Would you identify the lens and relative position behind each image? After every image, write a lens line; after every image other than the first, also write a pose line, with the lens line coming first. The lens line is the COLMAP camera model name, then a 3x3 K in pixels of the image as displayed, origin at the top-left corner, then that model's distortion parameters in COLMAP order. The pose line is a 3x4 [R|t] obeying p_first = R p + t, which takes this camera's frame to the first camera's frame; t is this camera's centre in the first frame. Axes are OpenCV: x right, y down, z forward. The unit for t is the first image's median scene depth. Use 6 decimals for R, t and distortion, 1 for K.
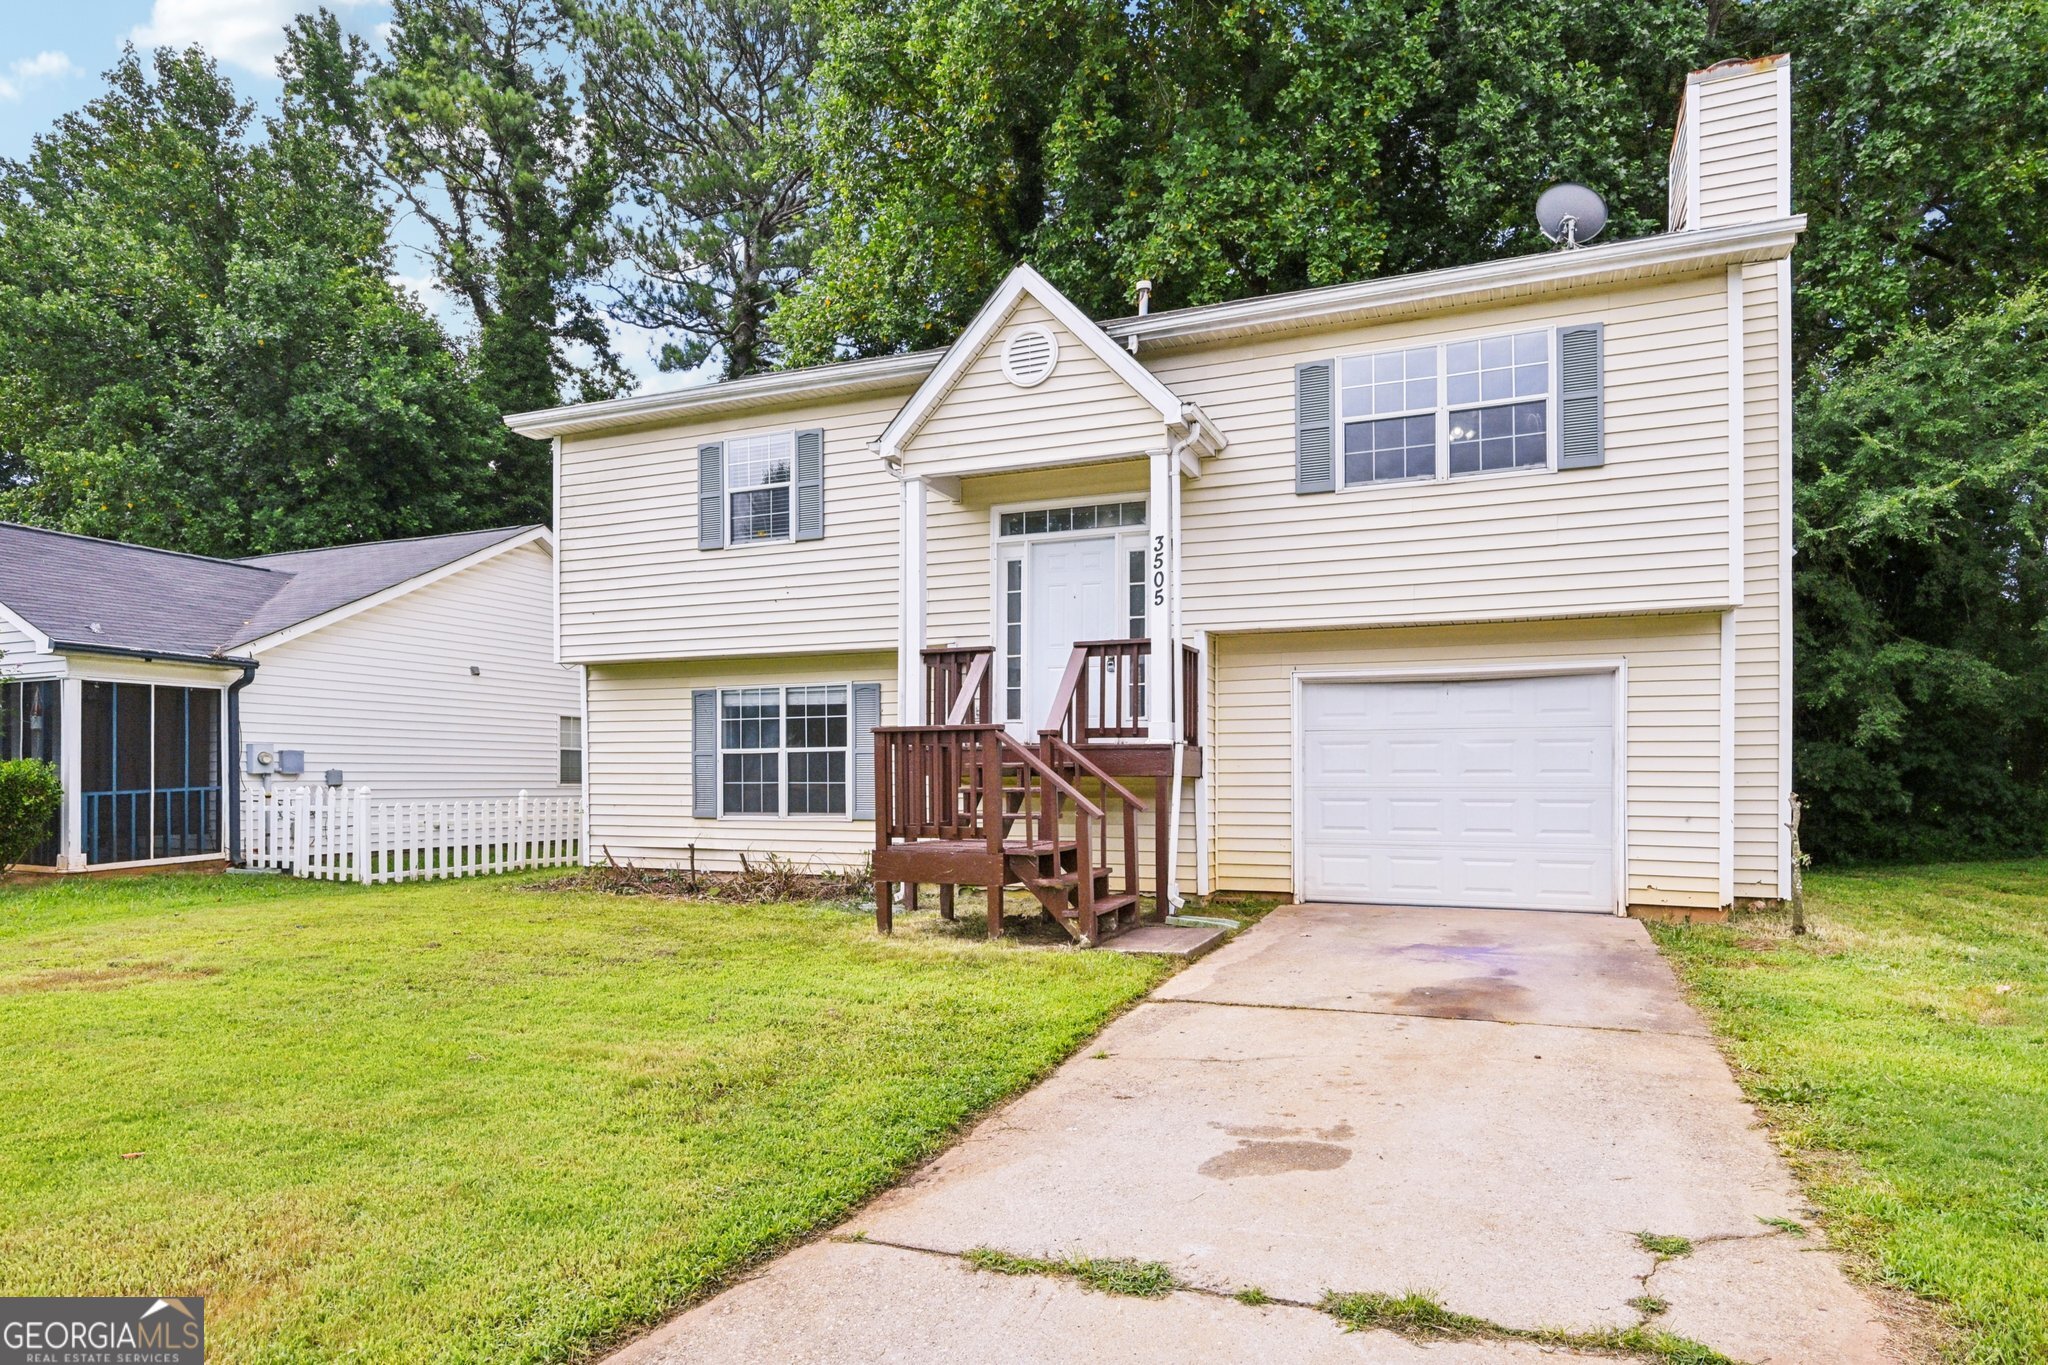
lens RADIAL K [[1168.6, 0, 1049.2], [0, 1168.6, 763.3], [0, 0, 1]] dist [0.005237, 0.002579]
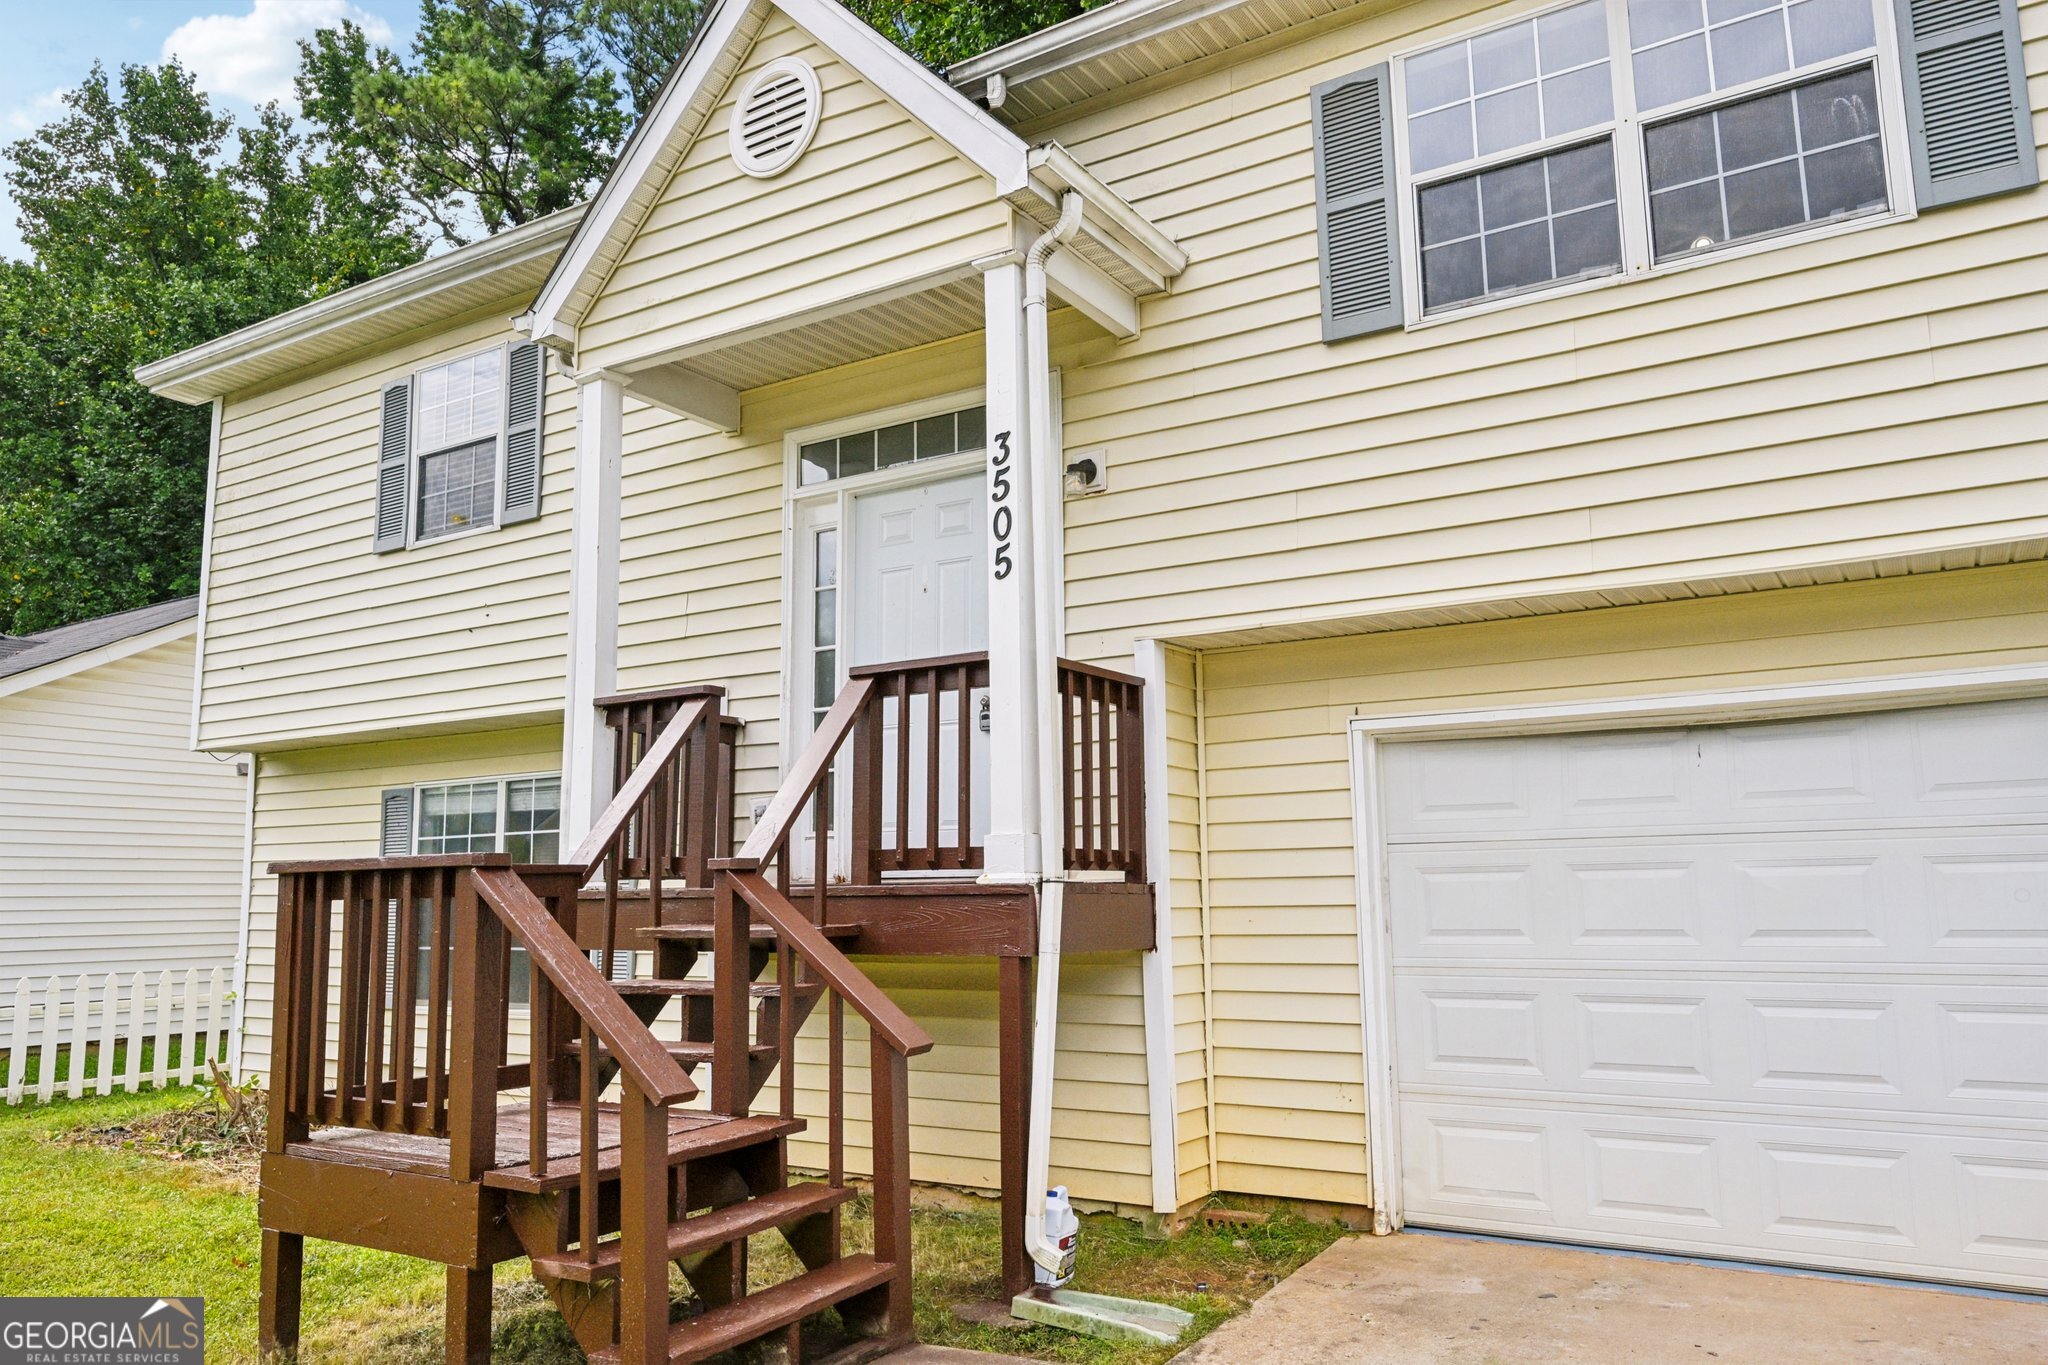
lens RADIAL K [[1446.3, 0, 1030.0], [0, 1446.3, 671.0], [0, 0, 1]] dist [-0.010074, 0.000112]
pose [[0.984980, -0.037257, -0.168603, 0.179005], [0.013220, 0.989850, -0.141498, -0.016644], [0.172164, 0.137143, 0.975475, 0.406464]]
